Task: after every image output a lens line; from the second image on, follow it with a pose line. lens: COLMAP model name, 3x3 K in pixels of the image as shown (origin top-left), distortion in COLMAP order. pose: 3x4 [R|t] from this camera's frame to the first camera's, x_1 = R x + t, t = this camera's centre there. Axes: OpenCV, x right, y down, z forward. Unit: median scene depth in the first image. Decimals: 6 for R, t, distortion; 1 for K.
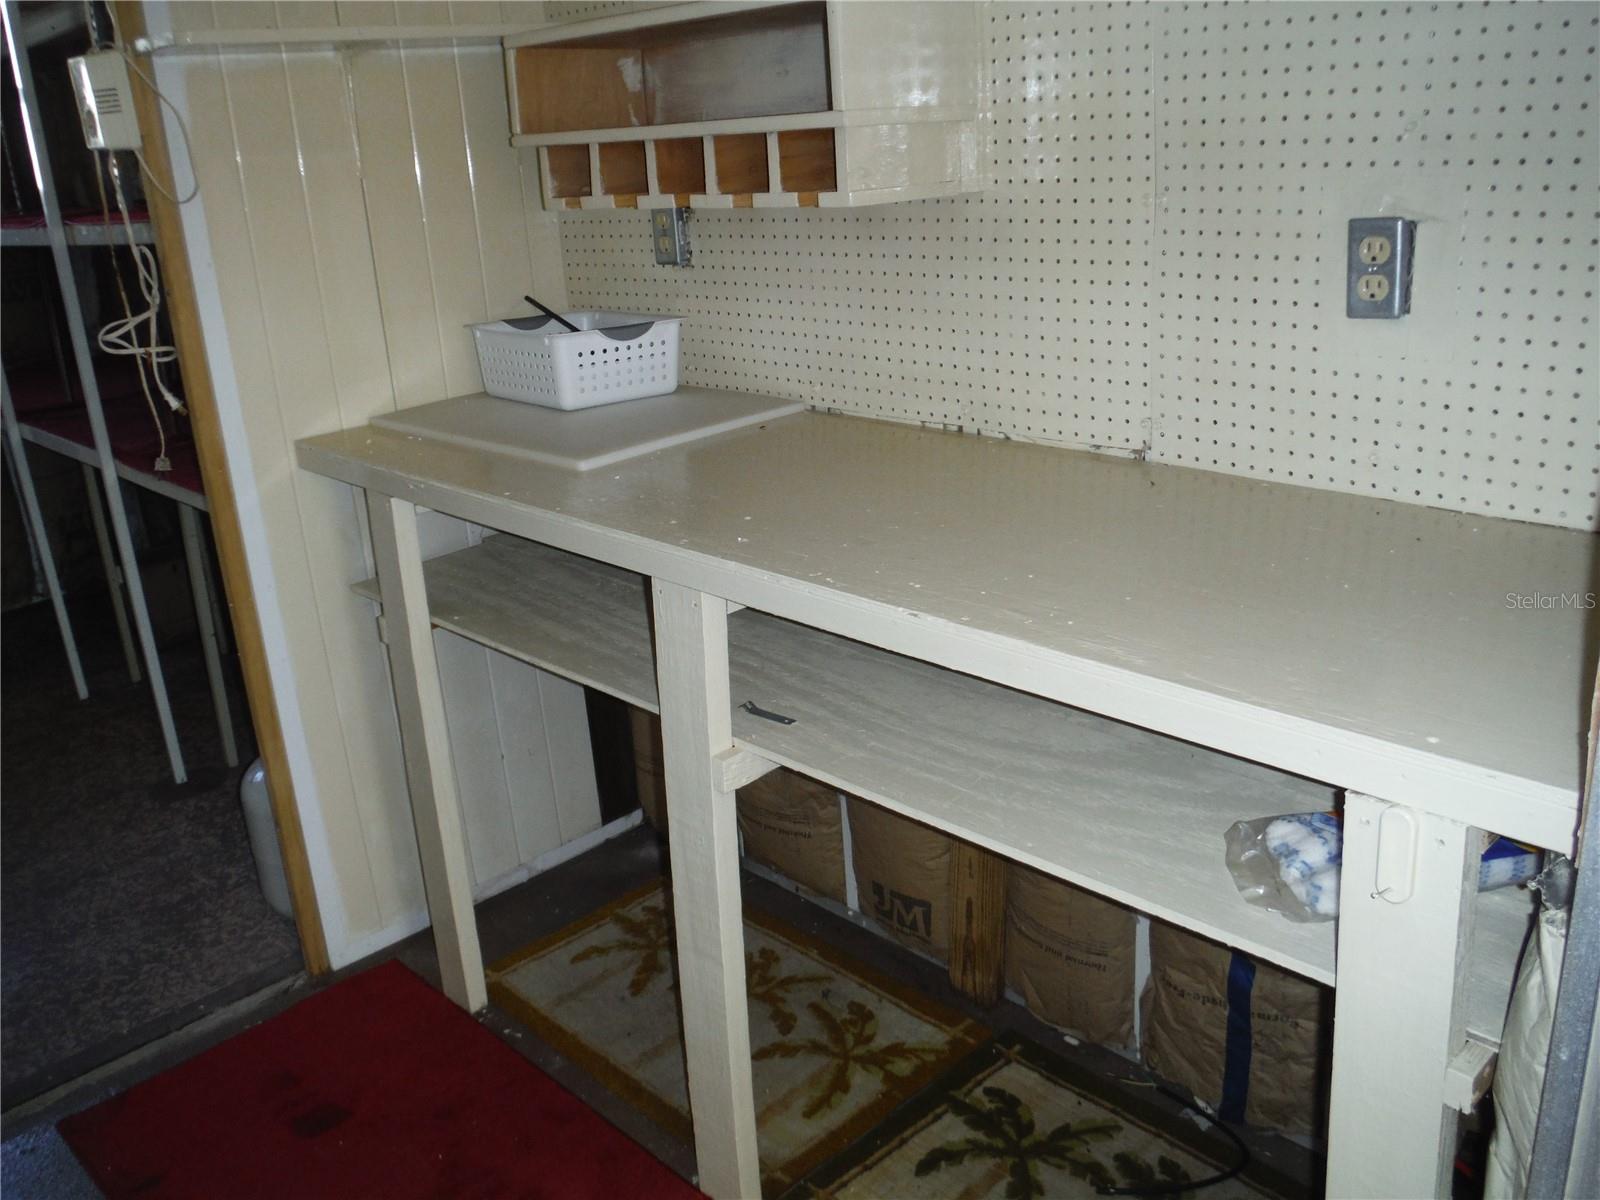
lens RADIAL K [[1352.5, 0, 756.5], [0, 1352.5, 589.0], [0, 0, 1]] dist [-0.072603, 0.034404]
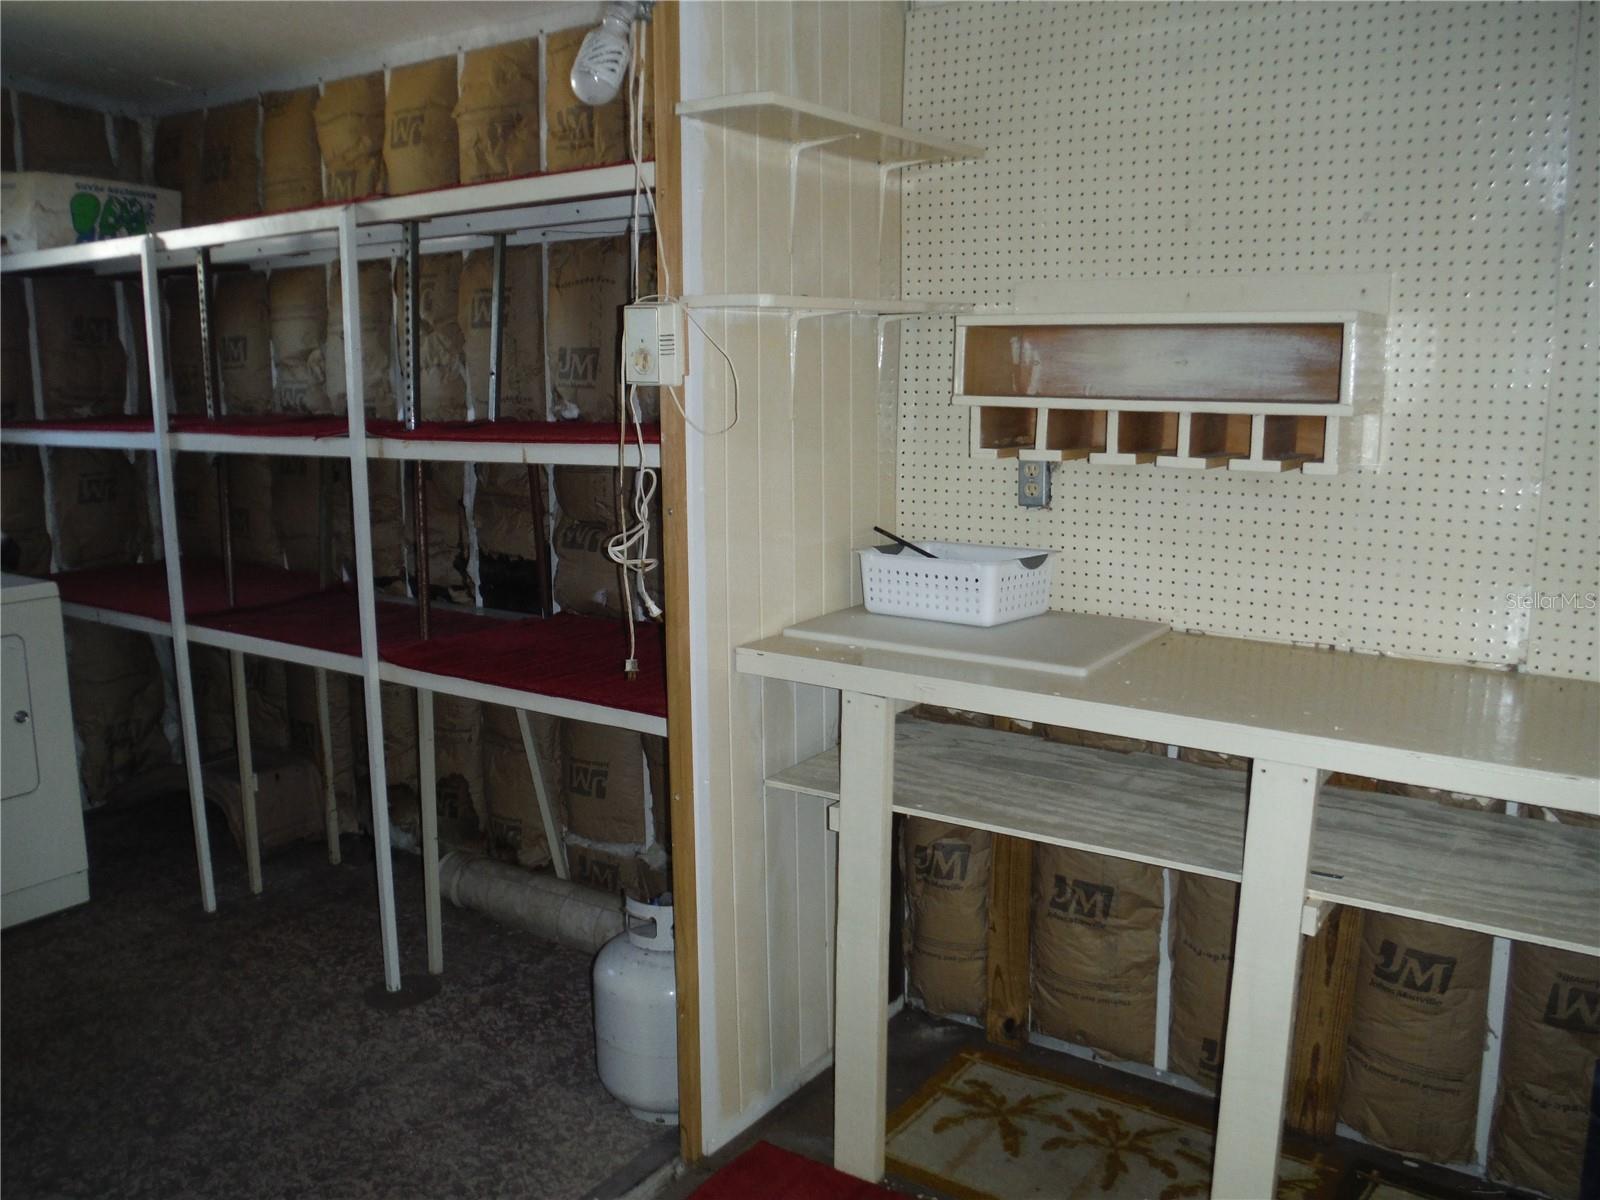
lens RADIAL K [[1352.5, 0, 756.5], [0, 1352.5, 589.0], [0, 0, 1]] dist [-0.072603, 0.034404]
pose [[0.980386, 0.027421, 0.195172, -0.577622], [0.005686, 0.985927, -0.167081, 0.029769], [-0.197007, 0.164913, 0.966433, -0.093906]]
